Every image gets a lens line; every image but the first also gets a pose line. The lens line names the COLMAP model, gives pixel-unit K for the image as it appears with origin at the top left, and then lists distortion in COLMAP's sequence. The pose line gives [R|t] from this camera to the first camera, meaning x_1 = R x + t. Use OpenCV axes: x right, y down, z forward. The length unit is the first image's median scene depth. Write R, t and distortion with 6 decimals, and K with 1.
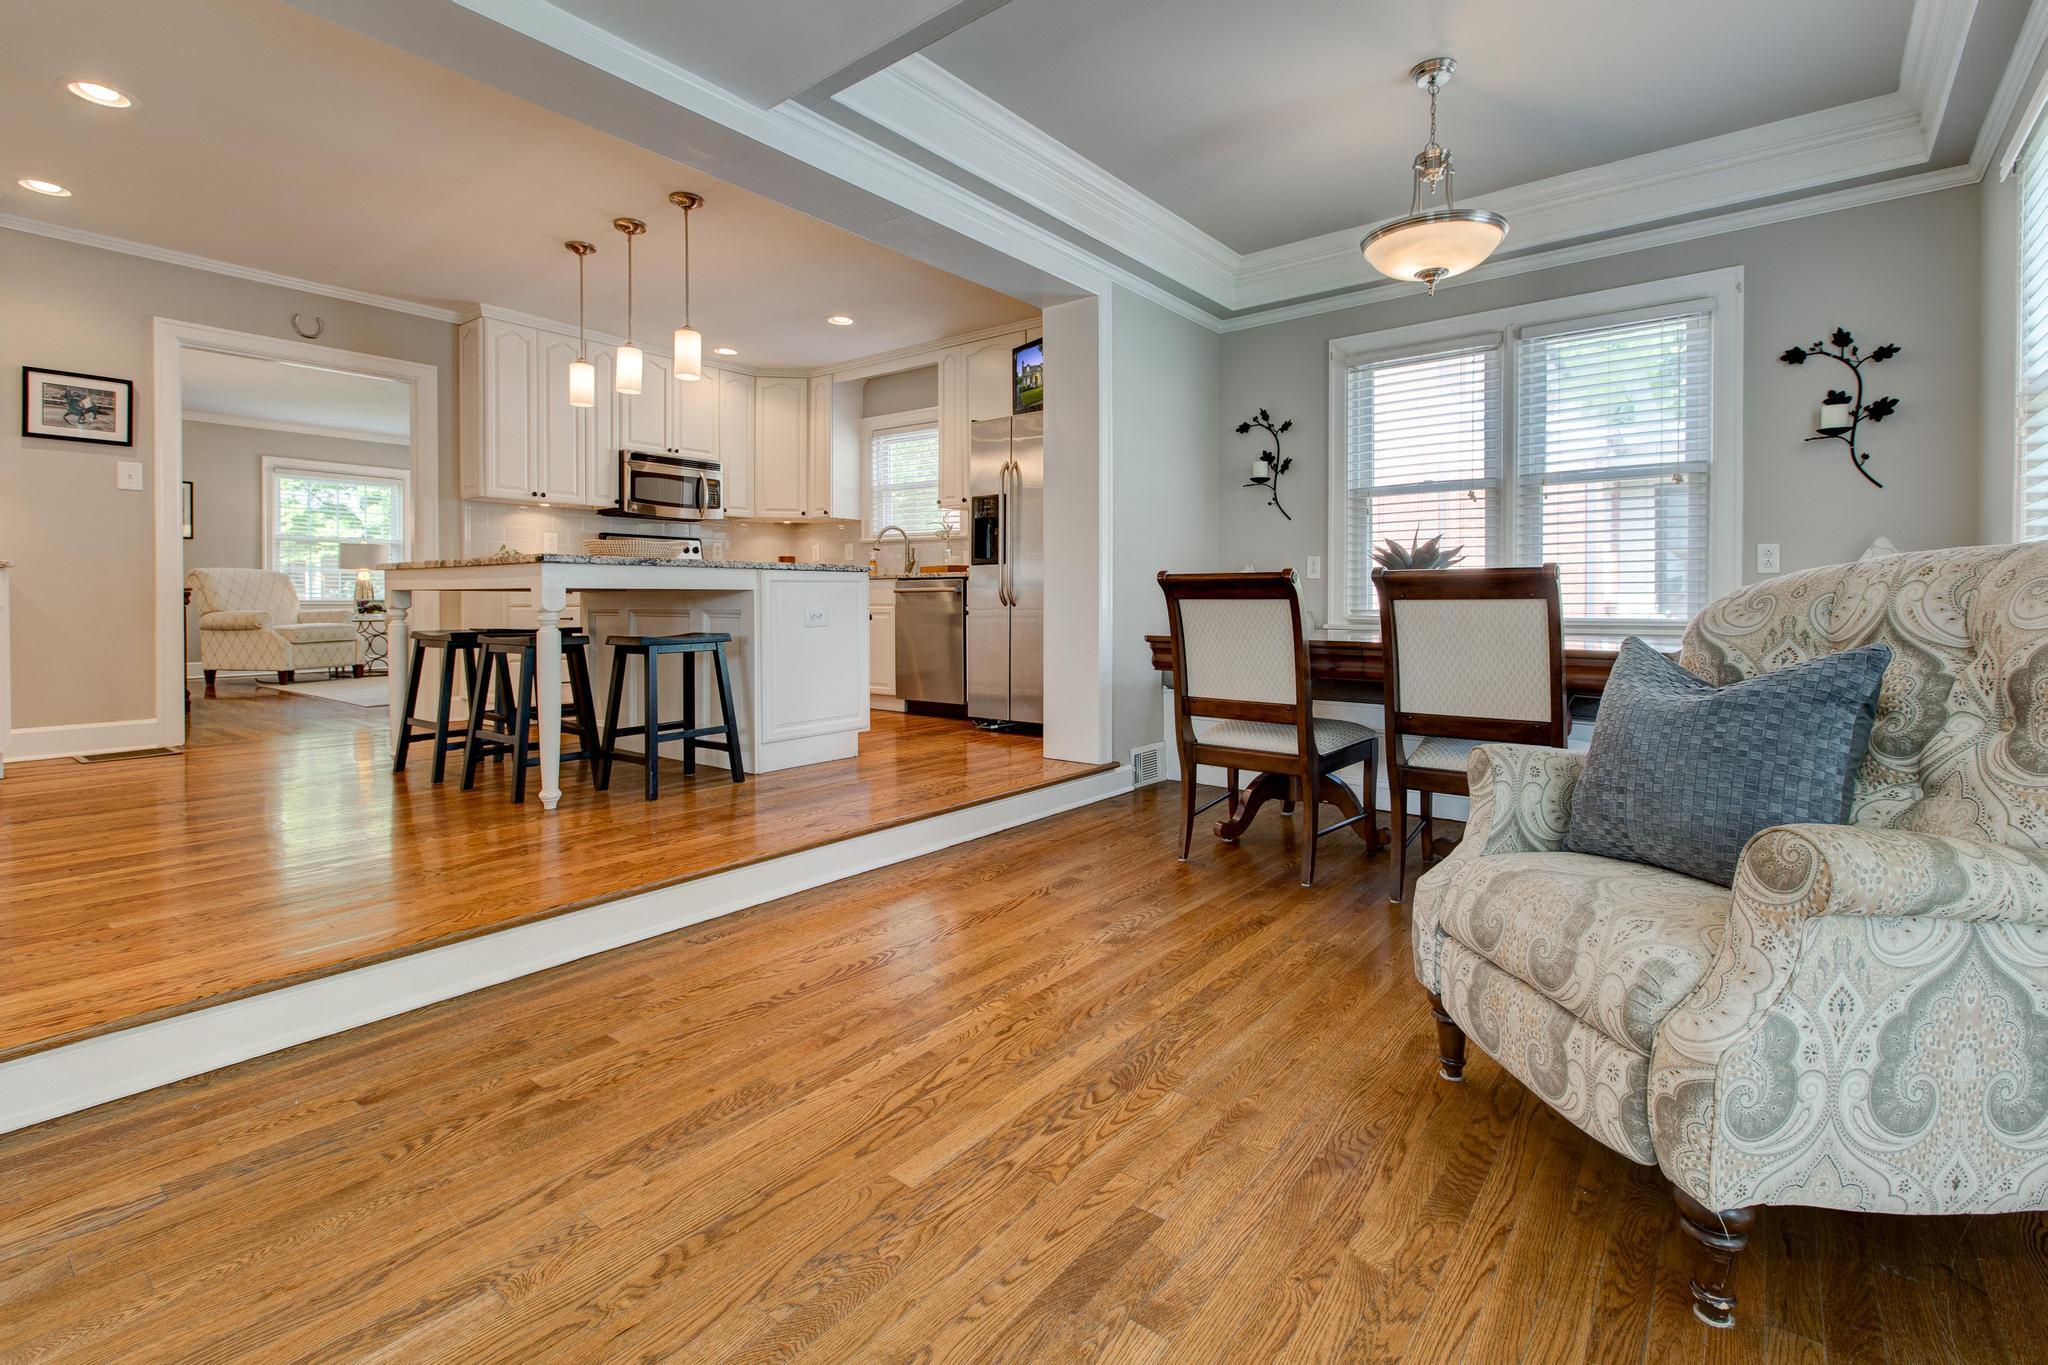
lens RADIAL K [[931.3, 0, 1026.3], [0, 931.3, 618.5], [0, 0, 1]] dist [0.001594, 0.000236]
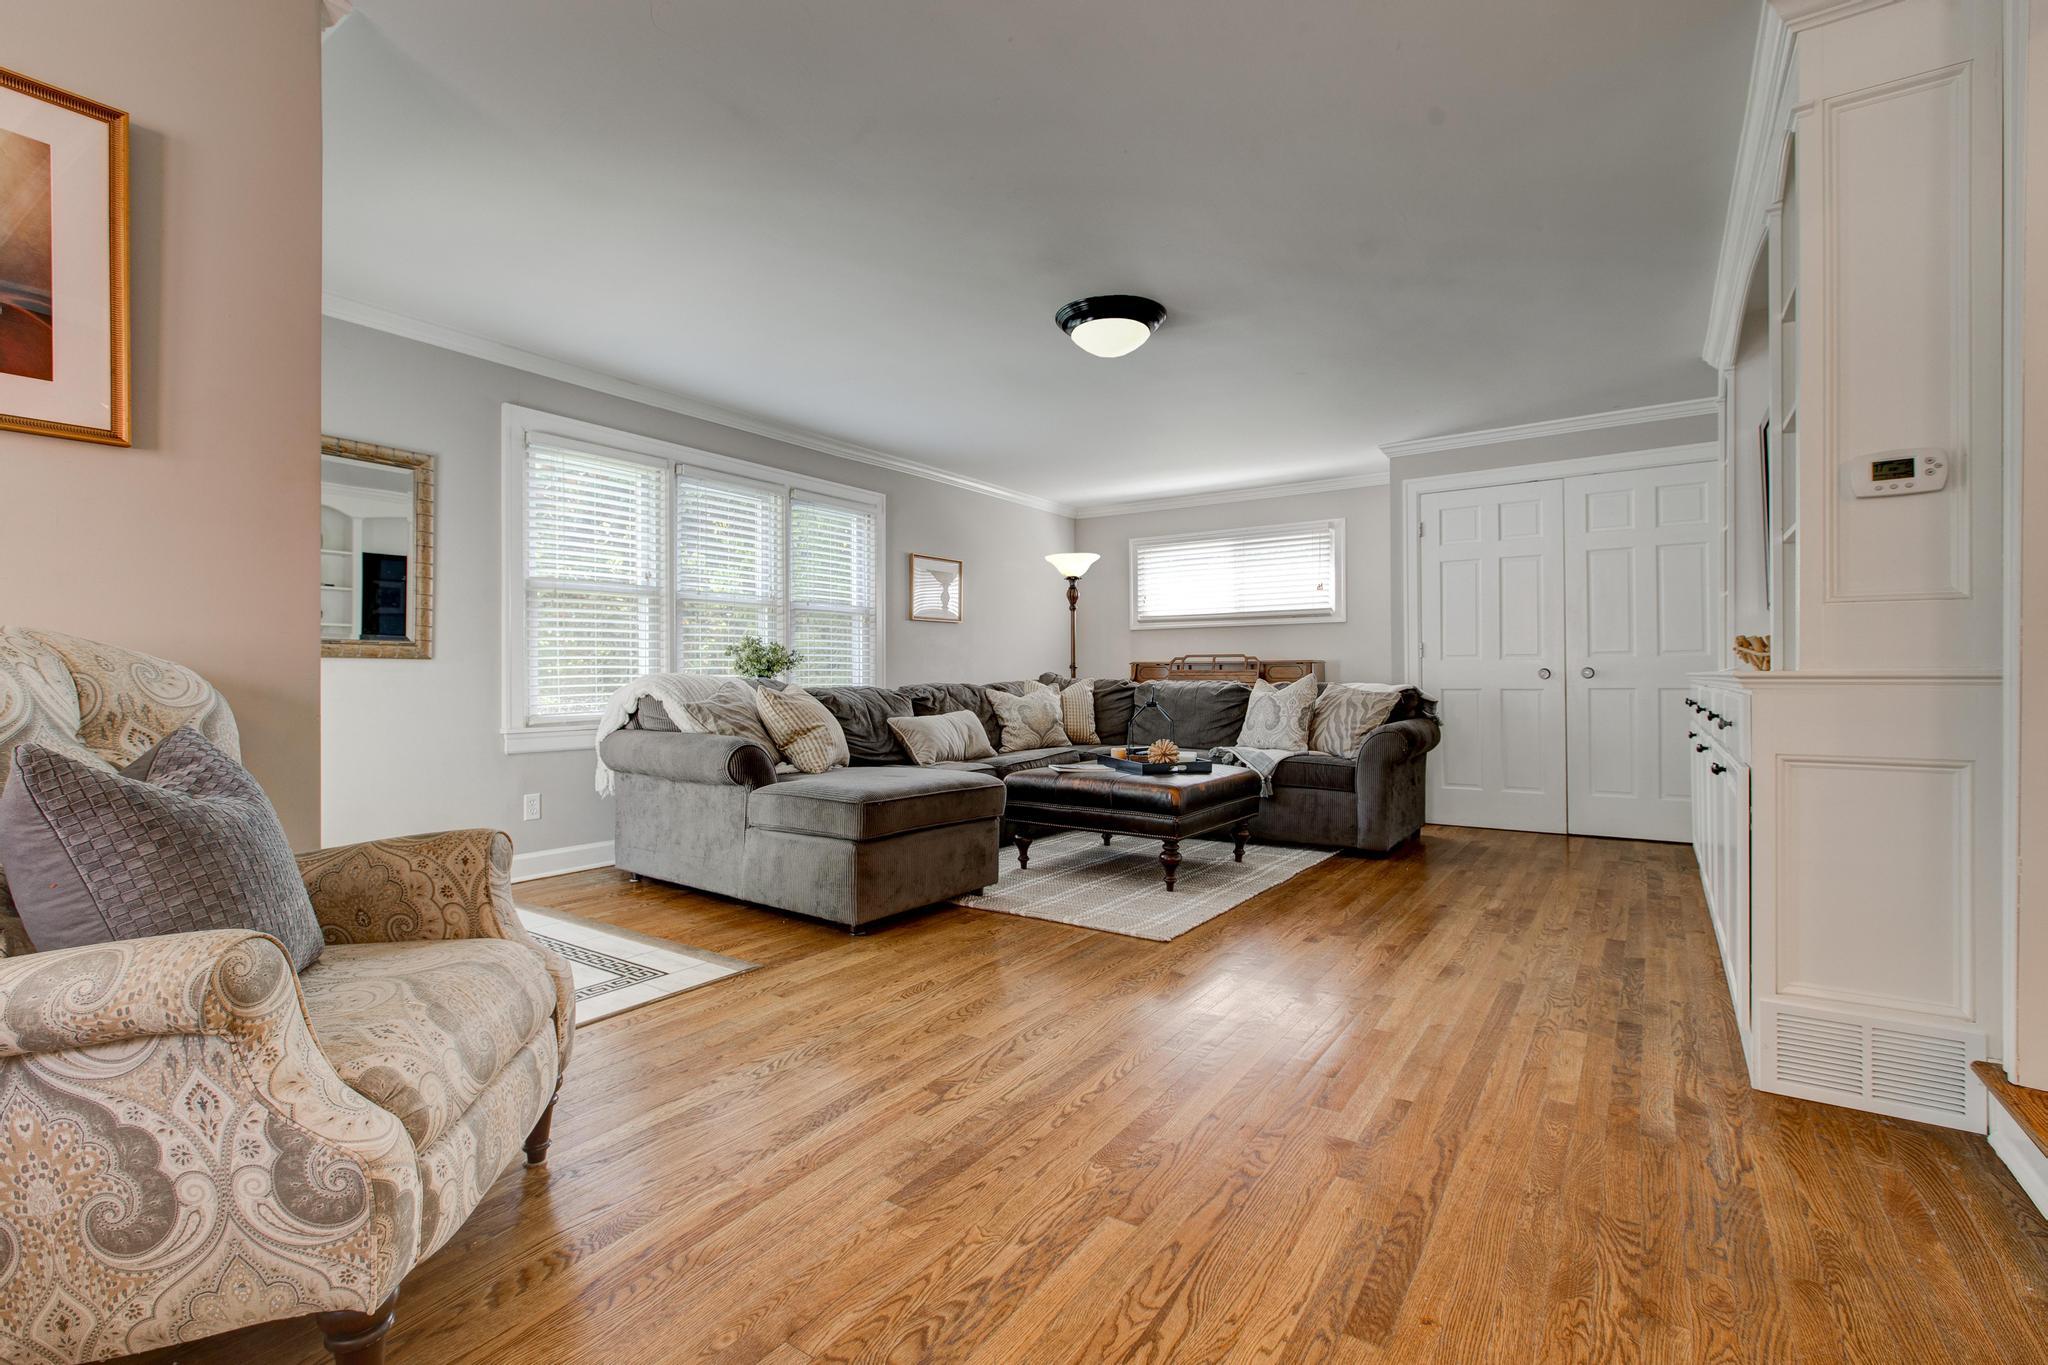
lens RADIAL K [[918.8, 0, 1022.3], [0, 918.8, 665.4], [0, 0, 1]] dist [-0.001074, -0.000196]
pose [[-0.997348, 0.001493, -0.072770, 0.032663], [0.000977, 0.999974, 0.007131, -0.026875], [0.072778, 0.007041, -0.997323, 1.210045]]
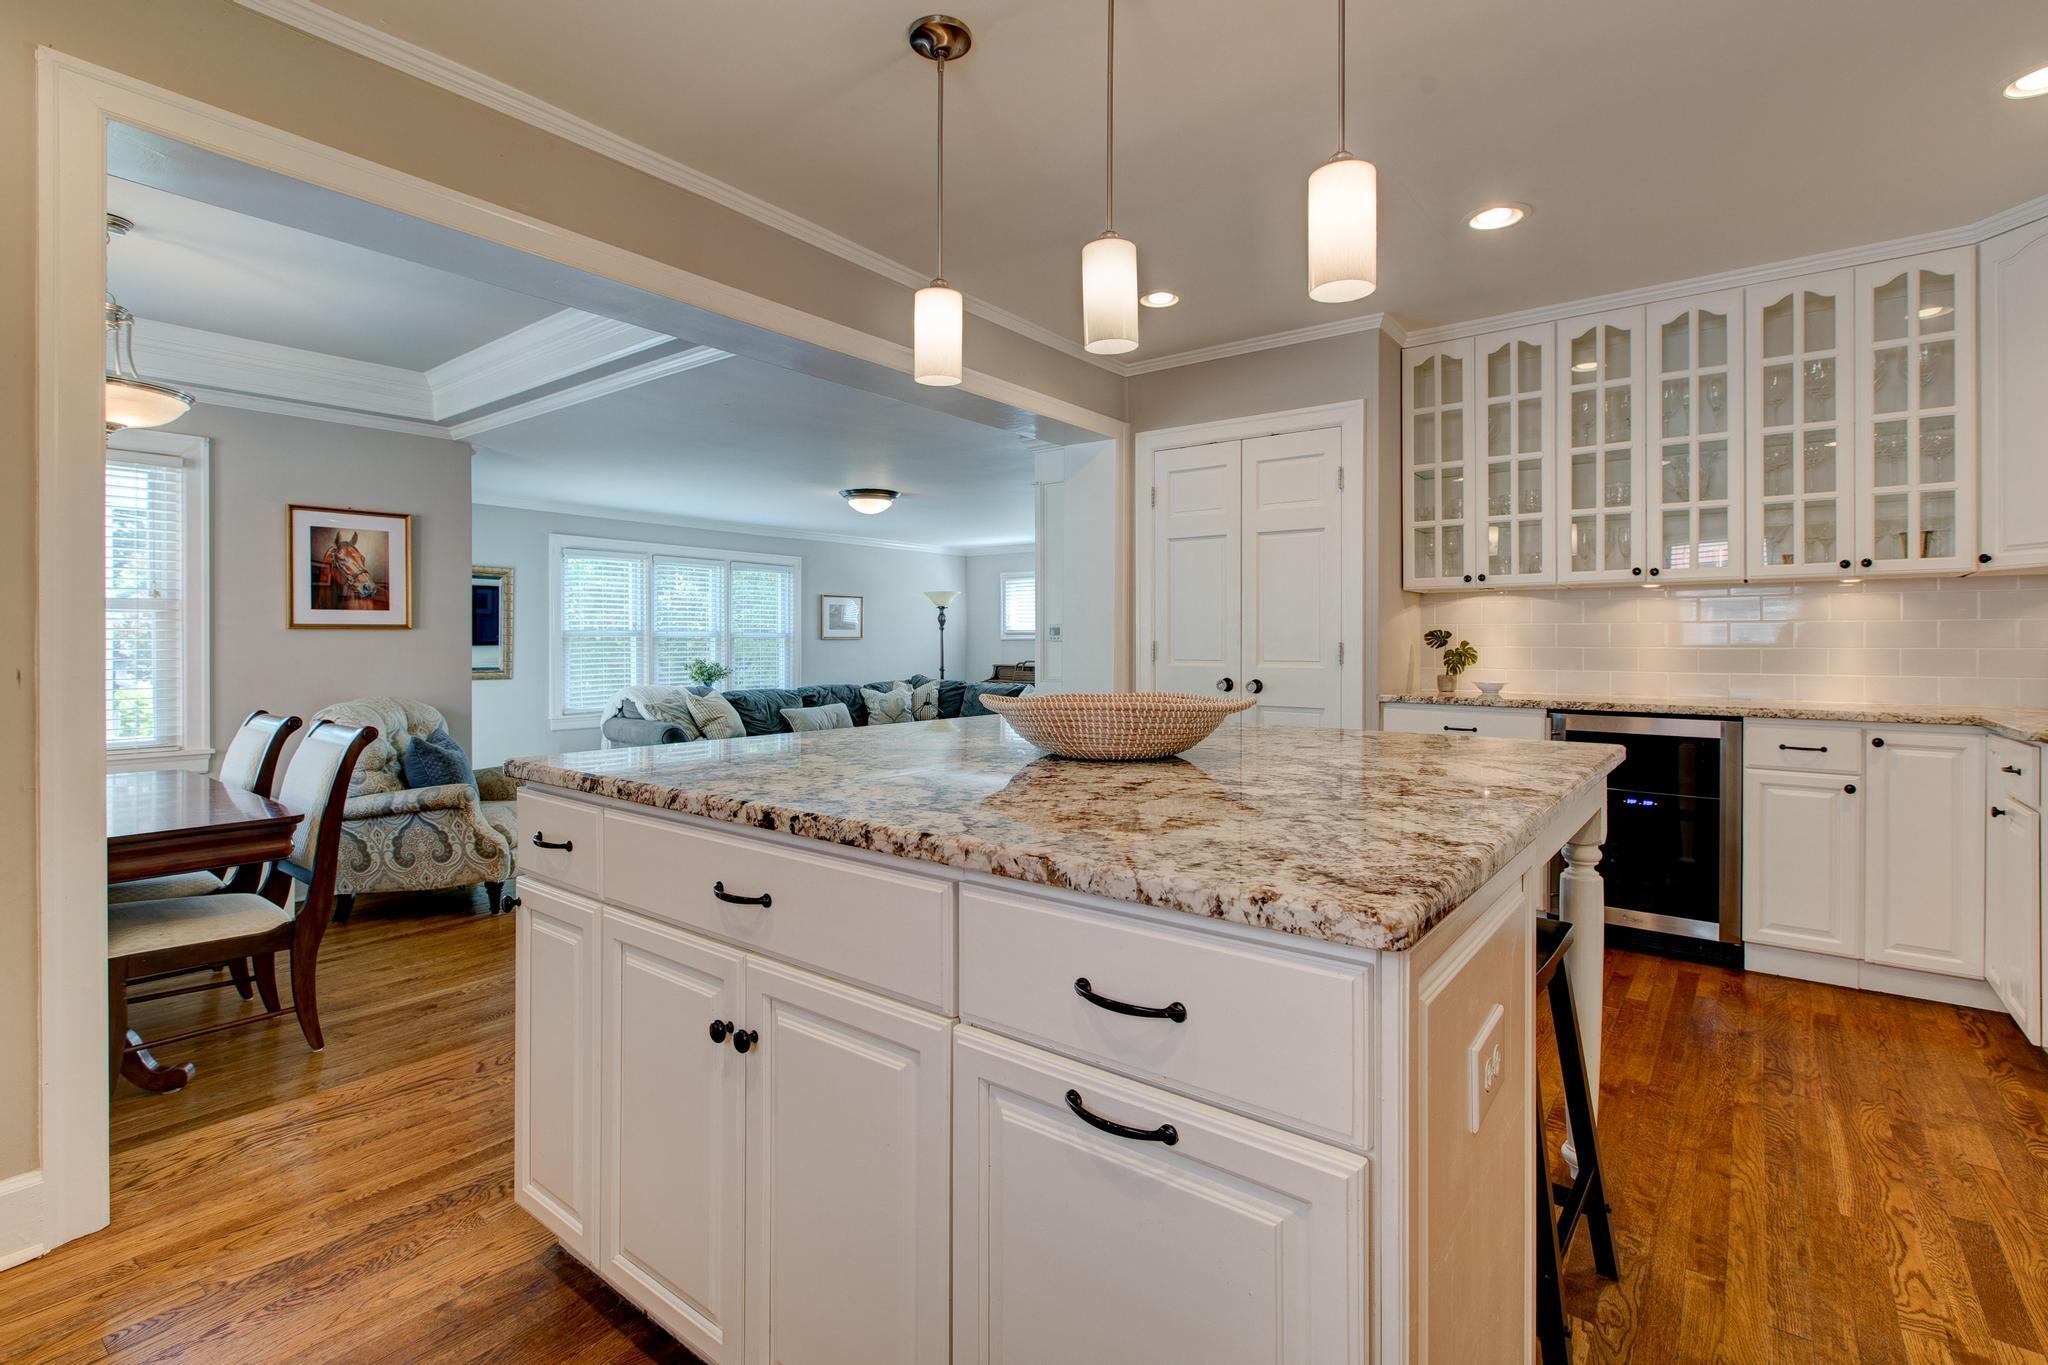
lens RADIAL K [[946.8, 0, 1032.2], [0, 946.8, 640.6], [0, 0, 1]] dist [-0.000233, -0.000069]
pose [[-0.999990, -0.001437, -0.004262, -0.685149], [-0.001515, 0.999829, 0.018410, -0.201940], [0.004235, 0.018416, -0.999821, 2.529798]]
